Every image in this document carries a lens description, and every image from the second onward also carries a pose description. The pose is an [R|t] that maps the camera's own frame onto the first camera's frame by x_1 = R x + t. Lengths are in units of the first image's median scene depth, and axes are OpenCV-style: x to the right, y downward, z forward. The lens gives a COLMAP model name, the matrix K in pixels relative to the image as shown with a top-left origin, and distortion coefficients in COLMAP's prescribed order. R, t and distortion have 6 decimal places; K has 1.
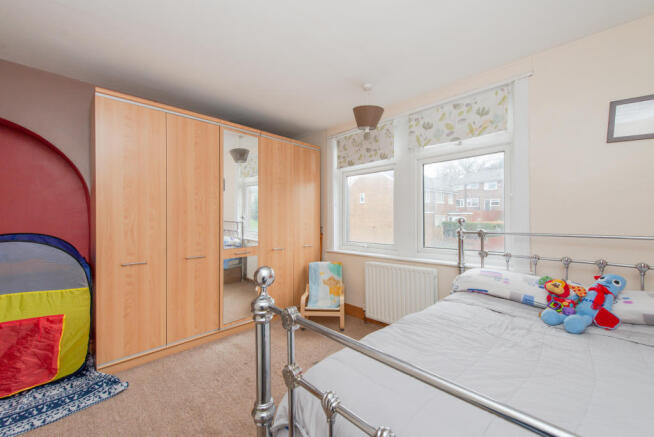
lens RADIAL K [[260.9, 0, 326.1], [0, 260.9, 219.0], [0, 0, 1]] dist [0.009269, -0.000069]
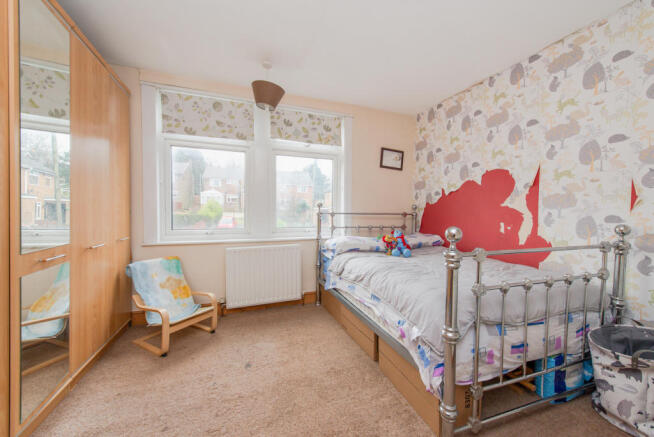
lens RADIAL K [[260.9, 0, 326.5], [0, 260.9, 219.5], [0, 0, 1]] dist [0.009269, -0.000069]
pose [[0.414788, -0.008501, 0.909878, -0.575674], [-0.010563, 0.999844, 0.014157, 0.051675], [-0.909857, -0.015484, 0.414634, 0.346202]]
